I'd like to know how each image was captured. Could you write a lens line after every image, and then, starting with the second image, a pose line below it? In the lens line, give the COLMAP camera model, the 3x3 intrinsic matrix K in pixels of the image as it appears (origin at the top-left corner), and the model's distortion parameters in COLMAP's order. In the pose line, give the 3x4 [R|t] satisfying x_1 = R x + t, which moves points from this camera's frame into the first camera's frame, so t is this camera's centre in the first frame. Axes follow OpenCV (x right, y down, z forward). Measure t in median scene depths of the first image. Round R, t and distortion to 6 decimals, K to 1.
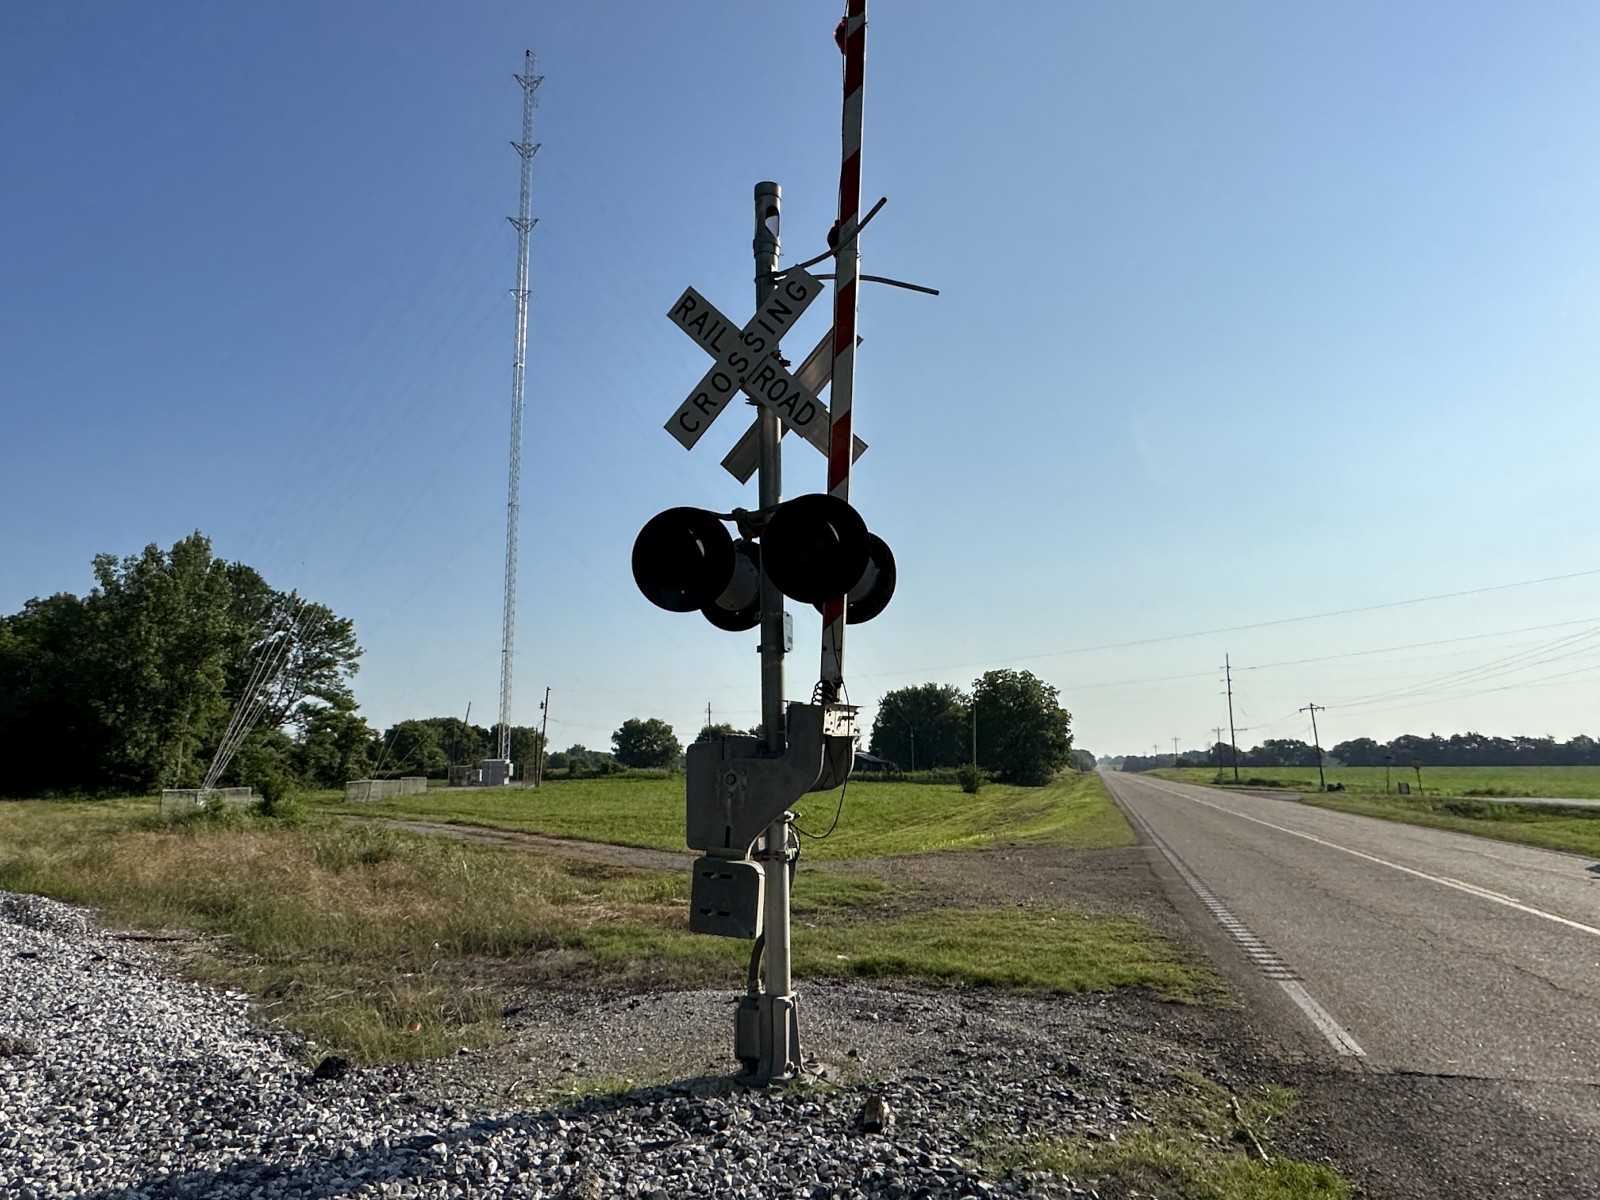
lens RADIAL K [[1010.6, 0, 796.0], [0, 1010.6, 596.7], [0, 0, 1]] dist [-0.003485, 0.001259]
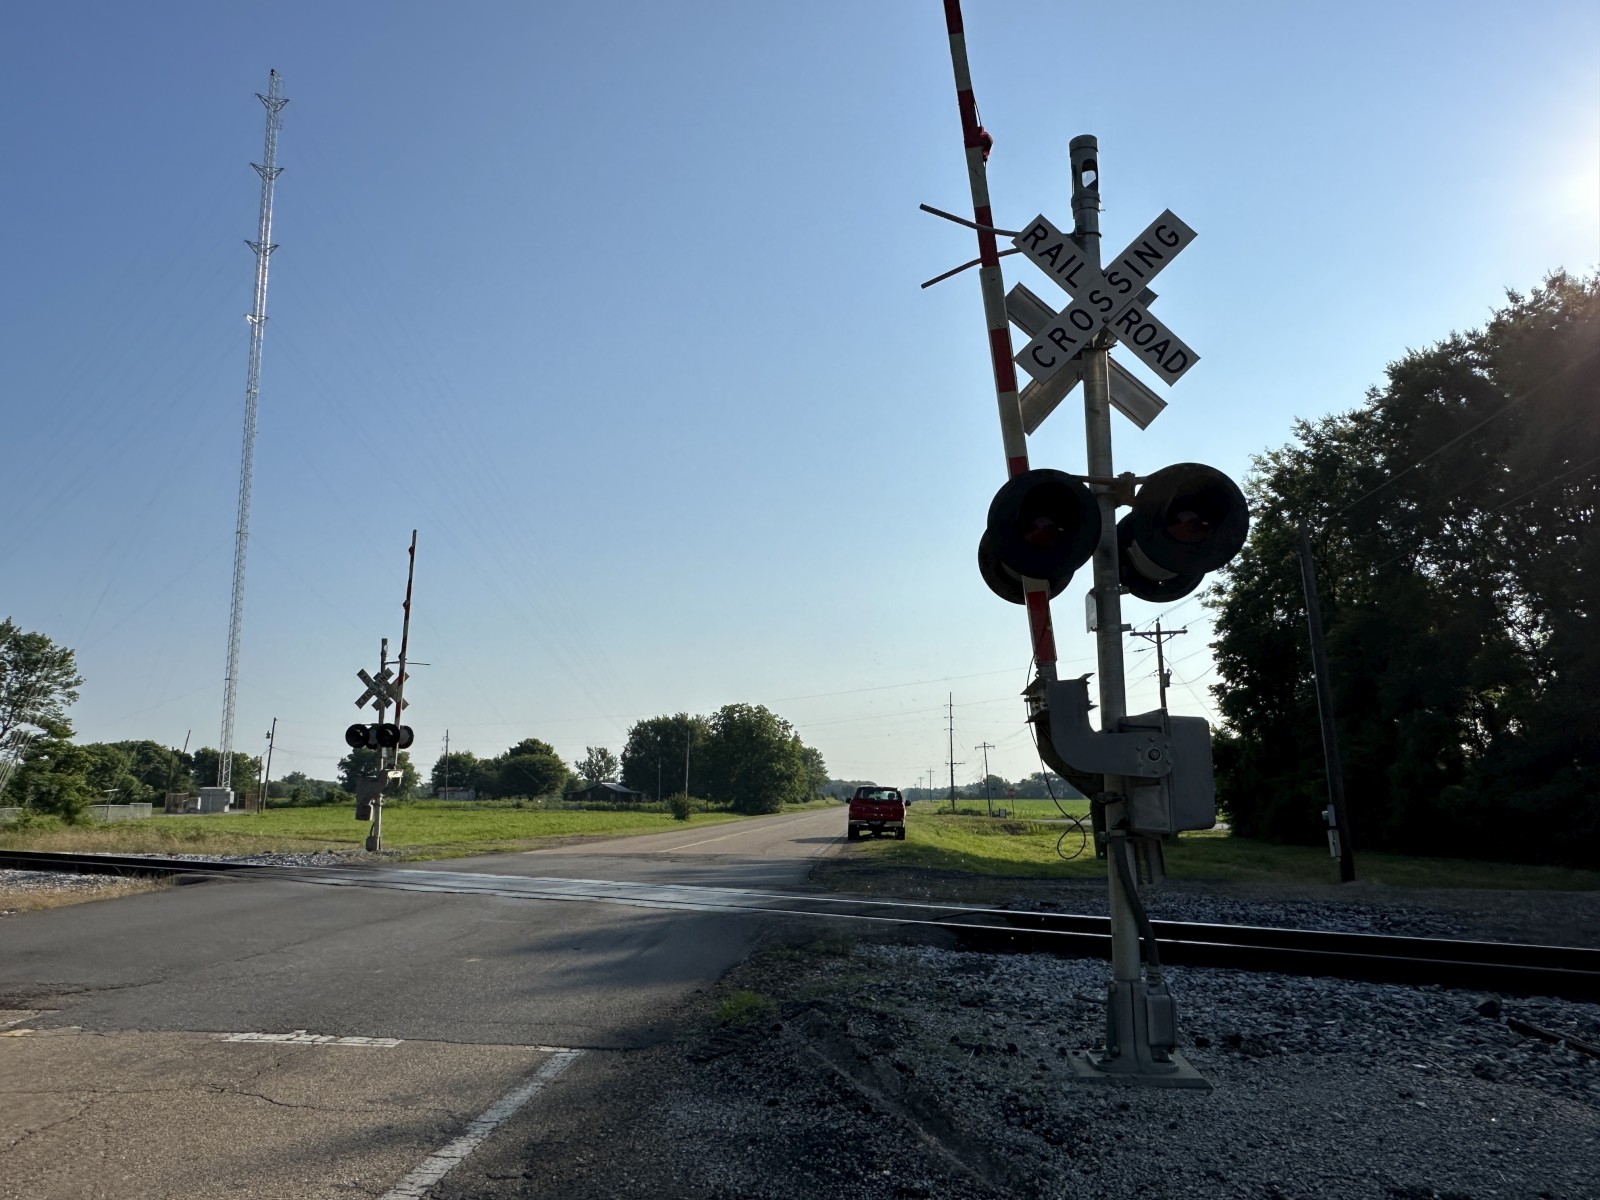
lens RADIAL K [[1131.3, 0, 786.5], [0, 1131.3, 614.4], [0, 0, 1]] dist [-0.006126, 0.003470]
pose [[0.980826, 0.034043, 0.191890, 0.326916], [-0.034940, 0.999389, 0.001292, -0.276766], [-0.191728, -0.007972, 0.981416, -1.804954]]
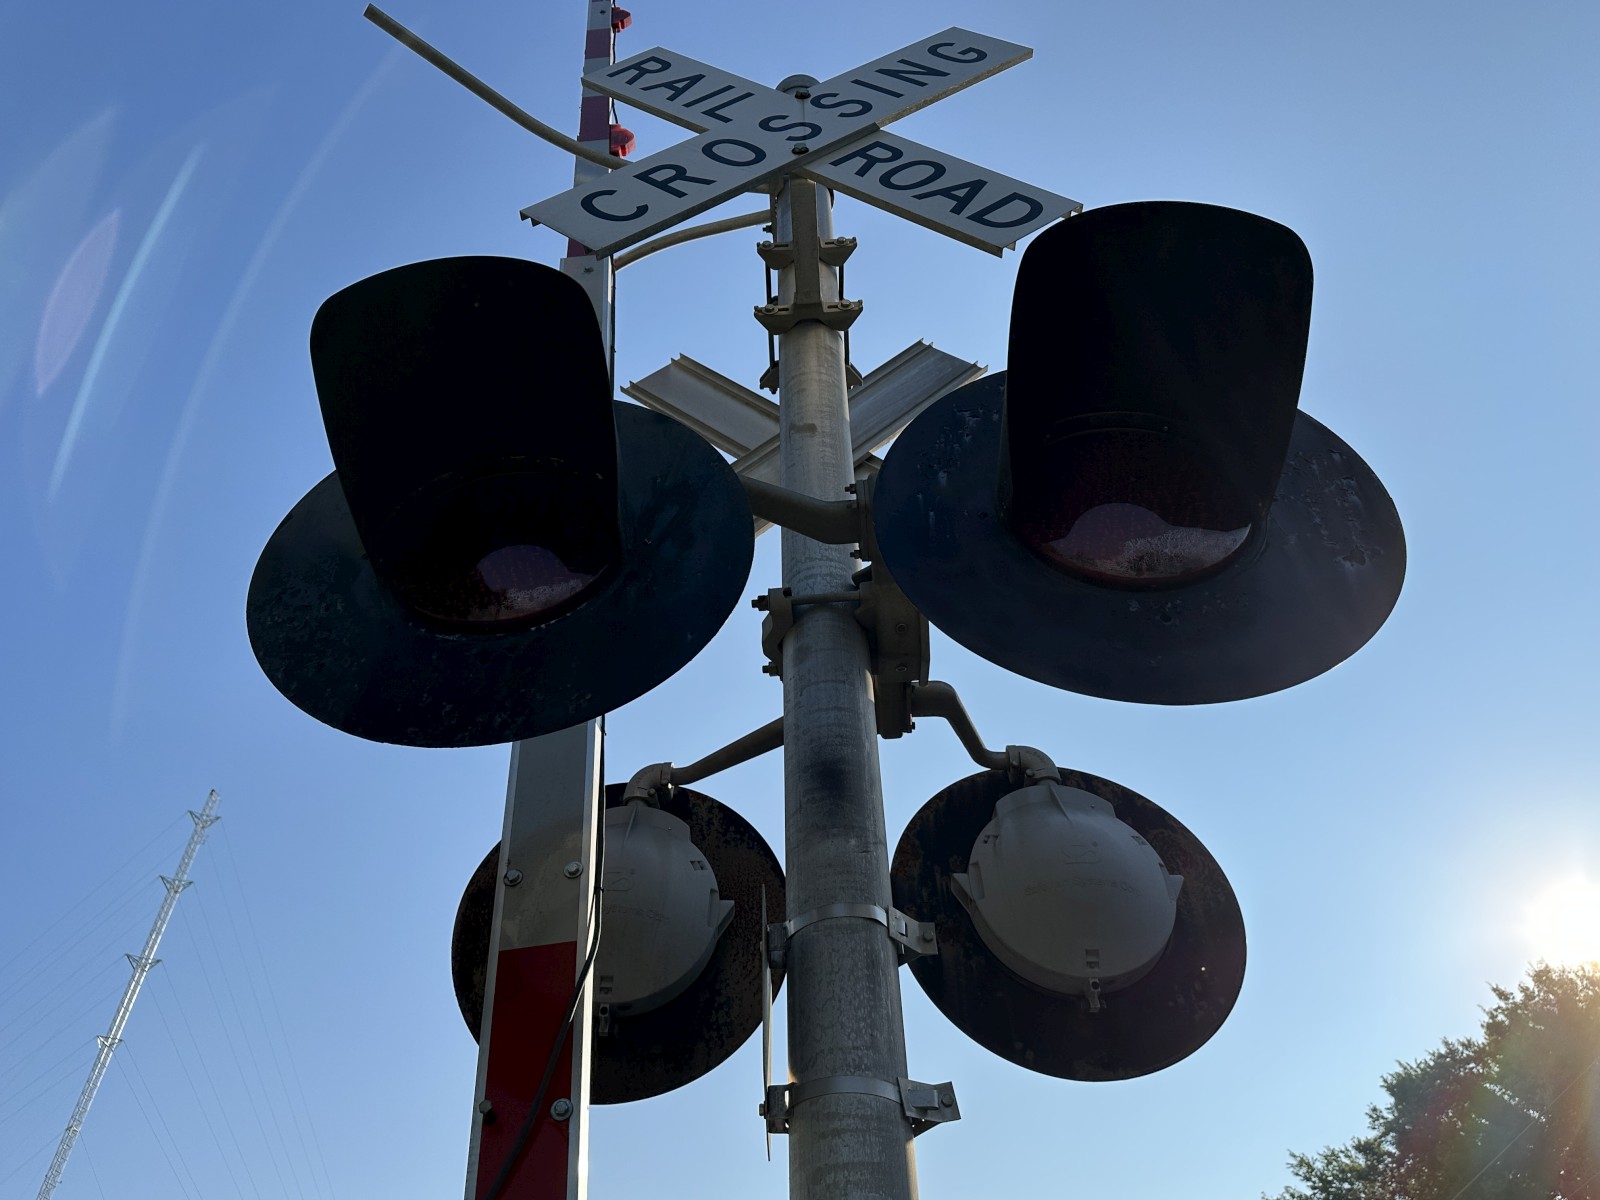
lens RADIAL K [[1159.7, 0, 795.1], [0, 1159.7, 599.1], [0, 0, 1]] dist [-0.001687, -0.002193]
pose [[0.967430, 0.178536, 0.179454, 0.517400], [-0.036538, 0.799980, -0.598913, -0.250036], [-0.250488, 0.572849, 0.780449, -1.473460]]
